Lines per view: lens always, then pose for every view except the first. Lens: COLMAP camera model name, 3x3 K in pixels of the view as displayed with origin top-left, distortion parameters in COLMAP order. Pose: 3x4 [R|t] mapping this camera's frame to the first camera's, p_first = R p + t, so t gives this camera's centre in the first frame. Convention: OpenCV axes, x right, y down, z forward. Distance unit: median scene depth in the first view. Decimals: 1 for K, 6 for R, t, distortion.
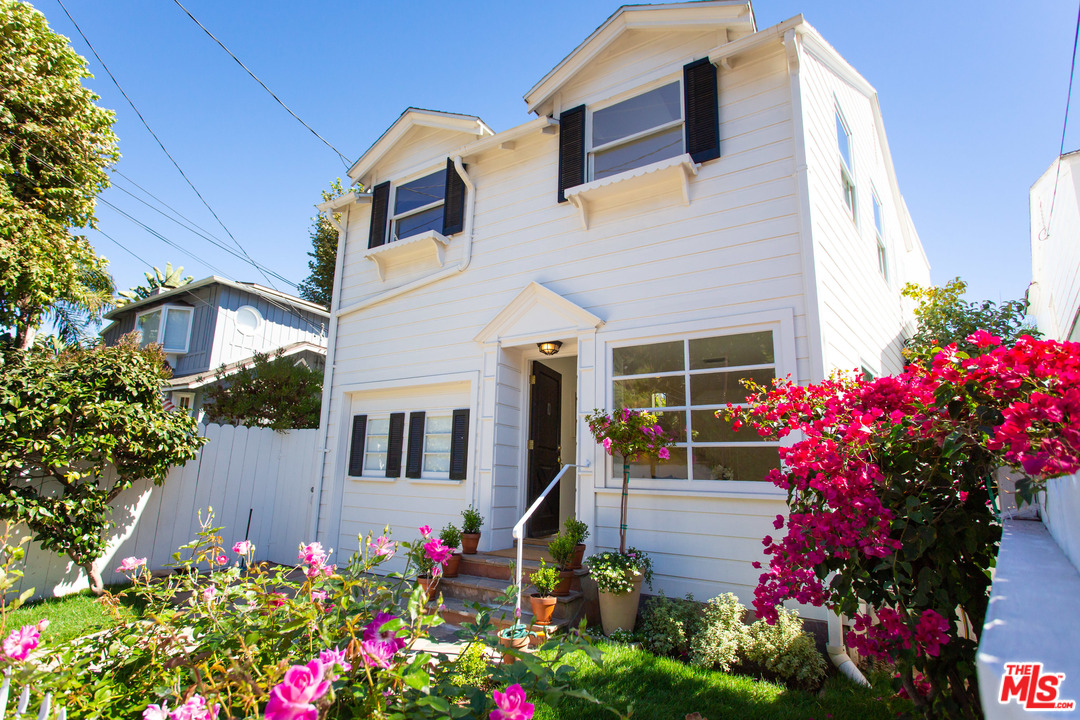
lens RADIAL K [[511.1, 0, 537.8], [0, 511.1, 347.7], [0, 0, 1]] dist [0.000068, 0.000024]
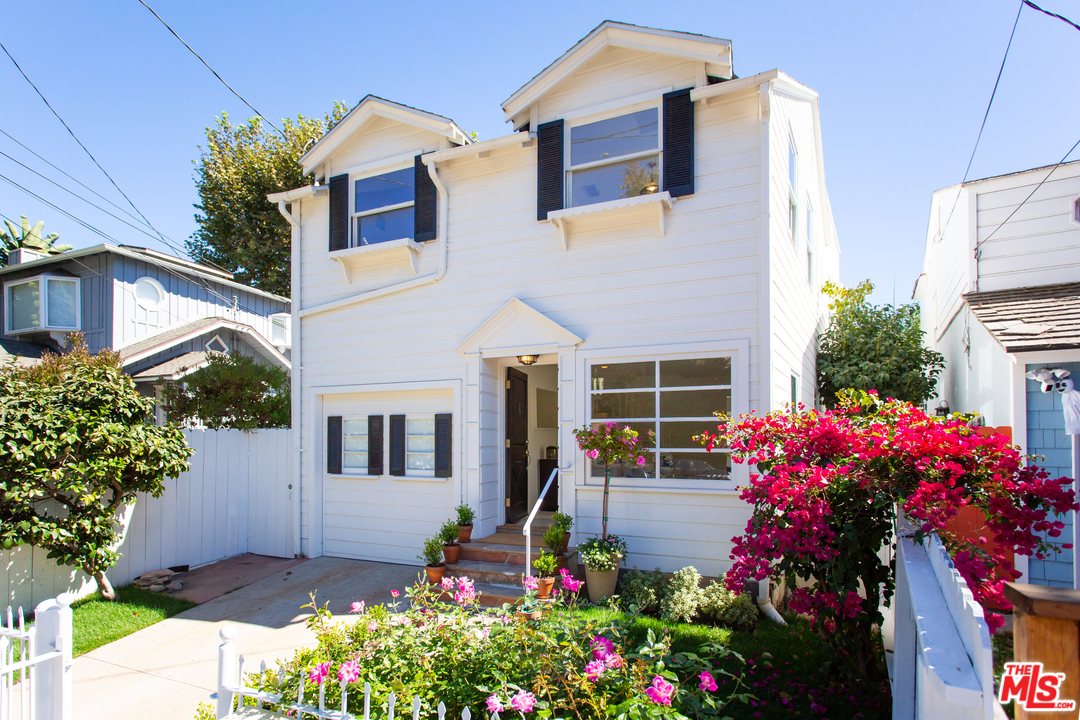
lens RADIAL K [[514.7, 0, 538.3], [0, 514.7, 410.6], [0, 0, 1]] dist [0.000237, 0.000060]
pose [[0.988978, -0.022020, 0.146419, -0.130193], [-0.005153, 0.983161, 0.182666, -0.100940], [-0.147975, -0.181408, 0.972211, -0.099345]]
